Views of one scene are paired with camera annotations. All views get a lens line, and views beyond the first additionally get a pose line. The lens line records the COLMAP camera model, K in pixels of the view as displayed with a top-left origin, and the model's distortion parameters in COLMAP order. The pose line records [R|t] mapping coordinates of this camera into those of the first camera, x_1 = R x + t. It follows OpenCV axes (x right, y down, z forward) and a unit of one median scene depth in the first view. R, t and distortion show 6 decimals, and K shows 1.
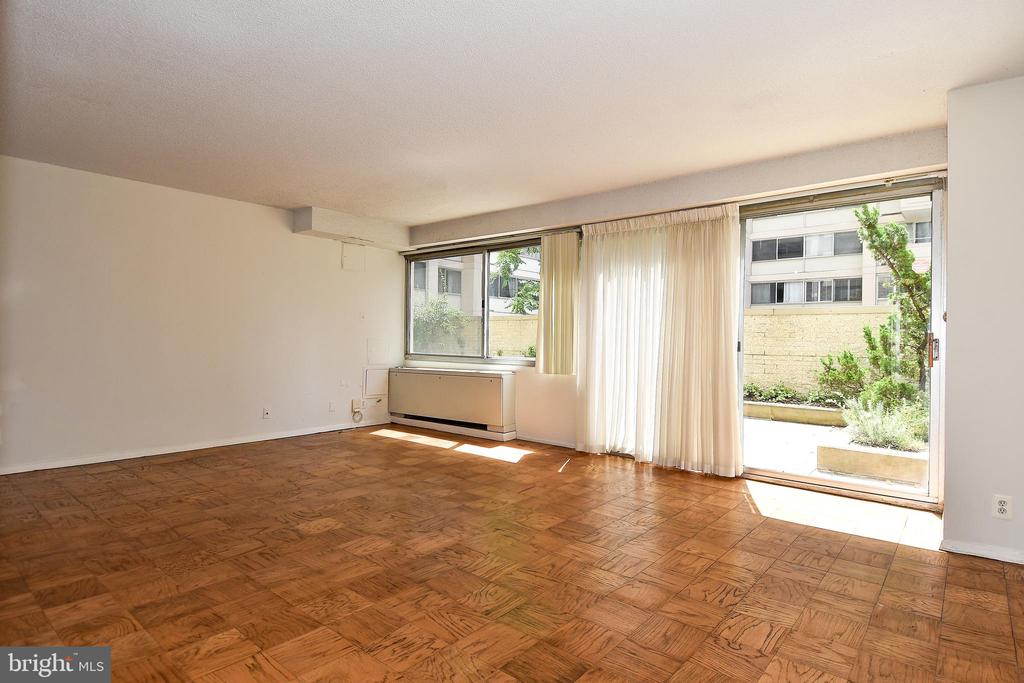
lens RADIAL K [[570.0, 0, 553.4], [0, 570.0, 338.8], [0, 0, 1]] dist [0.032278, -0.038108]
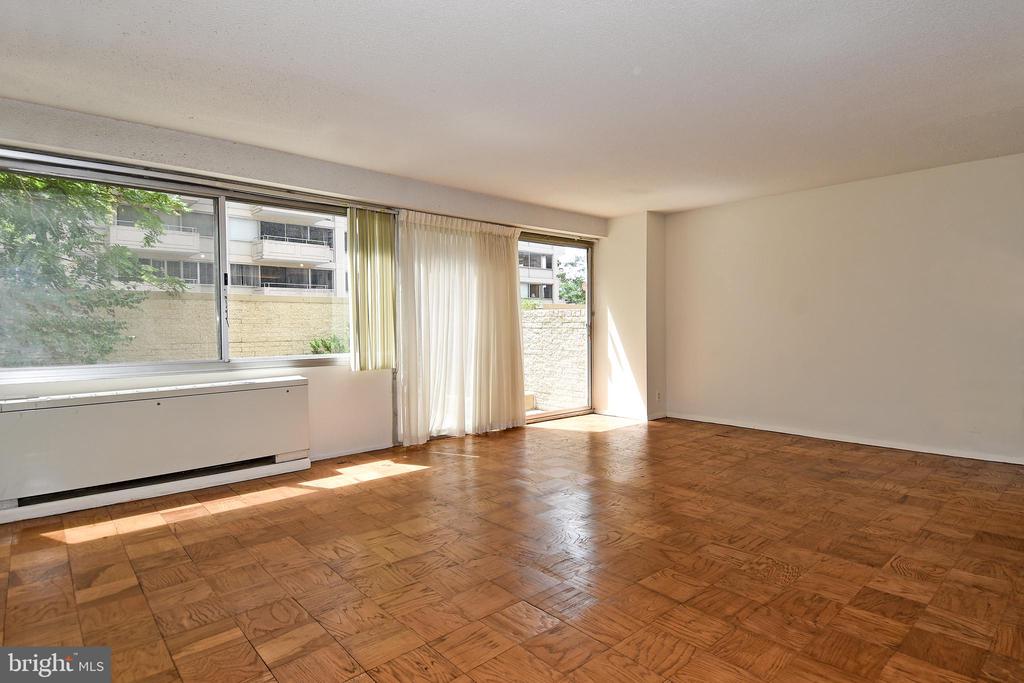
lens RADIAL K [[539.1, 0, 538.8], [0, 539.1, 336.8], [0, 0, 1]] dist [0.033154, -0.040547]
pose [[0.129247, -0.033984, 0.991030, -0.948719], [0.005203, 0.999422, 0.033594, -0.018431], [-0.991599, 0.000814, 0.129349, 0.766743]]
